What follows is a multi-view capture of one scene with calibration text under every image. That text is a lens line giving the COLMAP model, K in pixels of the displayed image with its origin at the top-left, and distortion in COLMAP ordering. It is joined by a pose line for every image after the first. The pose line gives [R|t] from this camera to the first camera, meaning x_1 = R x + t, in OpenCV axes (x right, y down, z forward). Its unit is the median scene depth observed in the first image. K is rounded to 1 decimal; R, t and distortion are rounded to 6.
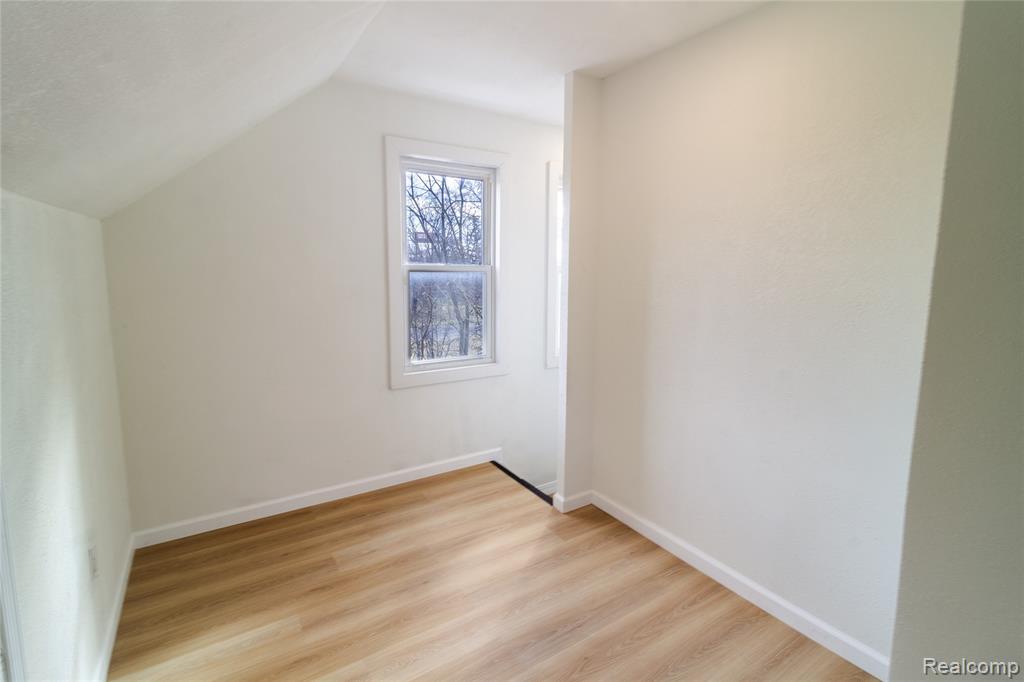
lens RADIAL K [[483.8, 0, 513.7], [0, 483.8, 339.1], [0, 0, 1]] dist [0.001876, 0.000159]
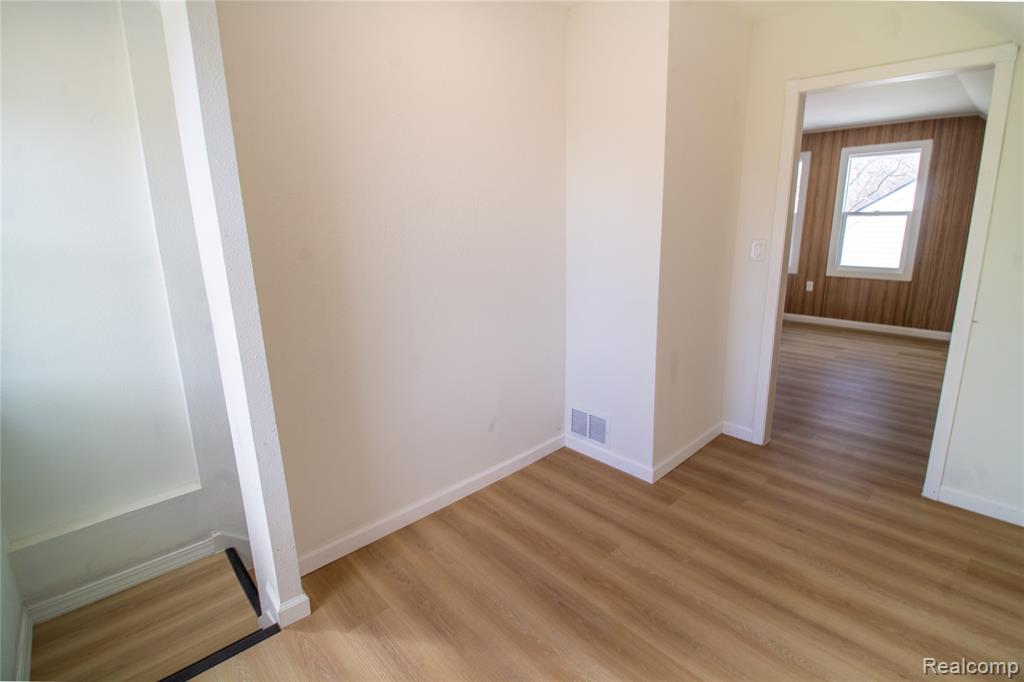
lens RADIAL K [[483.8, 0, 513.6], [0, 483.8, 335.5], [0, 0, 1]] dist [0.001876, 0.000159]
pose [[-0.176668, -0.235374, 0.955713, -0.557707], [0.168788, 0.949358, 0.265010, -0.129989], [-0.969690, 0.208131, -0.127993, 0.904018]]
